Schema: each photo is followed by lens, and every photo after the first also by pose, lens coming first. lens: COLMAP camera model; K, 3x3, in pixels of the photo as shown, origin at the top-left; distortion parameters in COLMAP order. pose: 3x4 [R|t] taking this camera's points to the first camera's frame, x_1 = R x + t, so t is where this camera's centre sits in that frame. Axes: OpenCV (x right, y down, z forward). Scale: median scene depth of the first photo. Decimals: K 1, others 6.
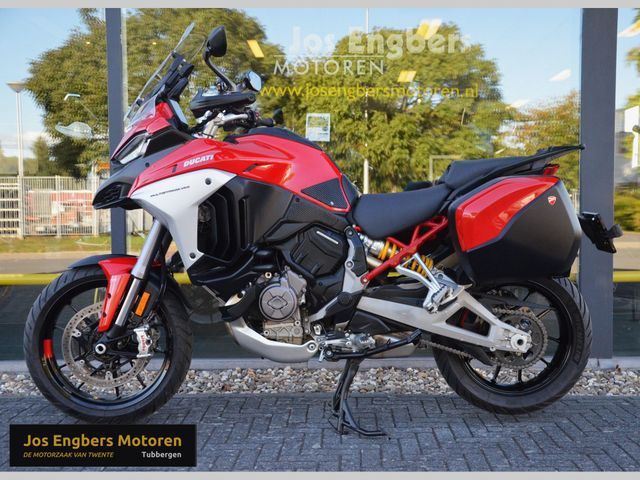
lens RADIAL K [[793.0, 0, 336.7], [0, 793.0, 239.3], [0, 0, 1]] dist [0.013583, 0.032757]
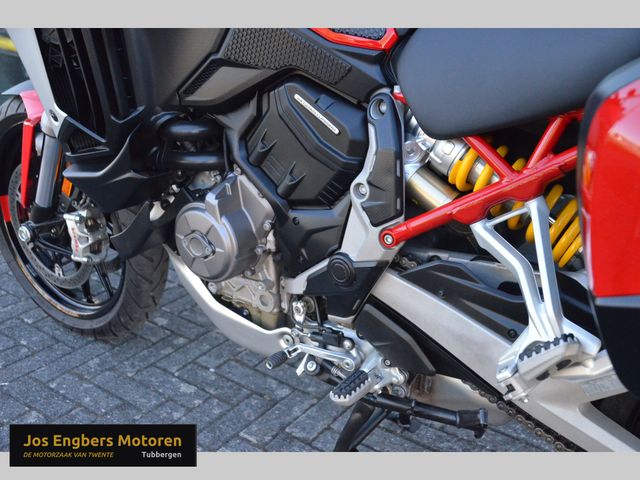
lens RADIAL K [[633.7, 0, 320.0], [0, 633.7, 240.0], [0, 0, 1]] dist [-0.013362, -0.015338]
pose [[0.817628, 0.249486, -0.518885, 0.166899], [-0.073091, 0.938924, 0.336272, -0.048428], [0.571089, -0.237020, 0.785926, 0.738462]]
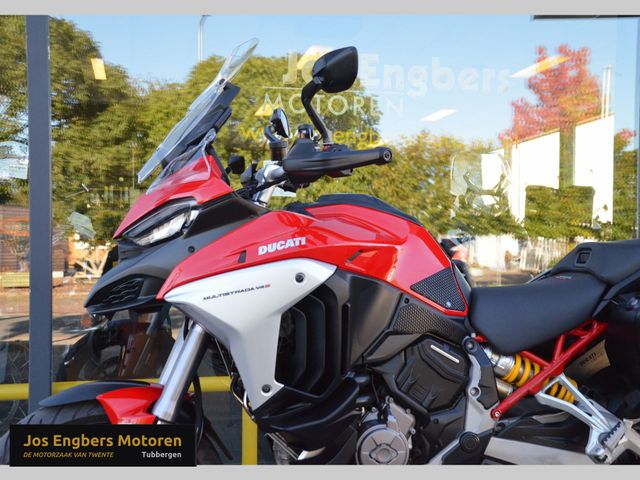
lens RADIAL K [[874.7, 0, 321.6], [0, 874.7, 250.8], [0, 0, 1]] dist [0.024590, 0.528687]
pose [[0.979331, 0.005752, 0.202181, -0.273041], [0.002272, 0.999220, -0.039435, -0.062431], [-0.202250, 0.039079, 0.978554, 0.264098]]
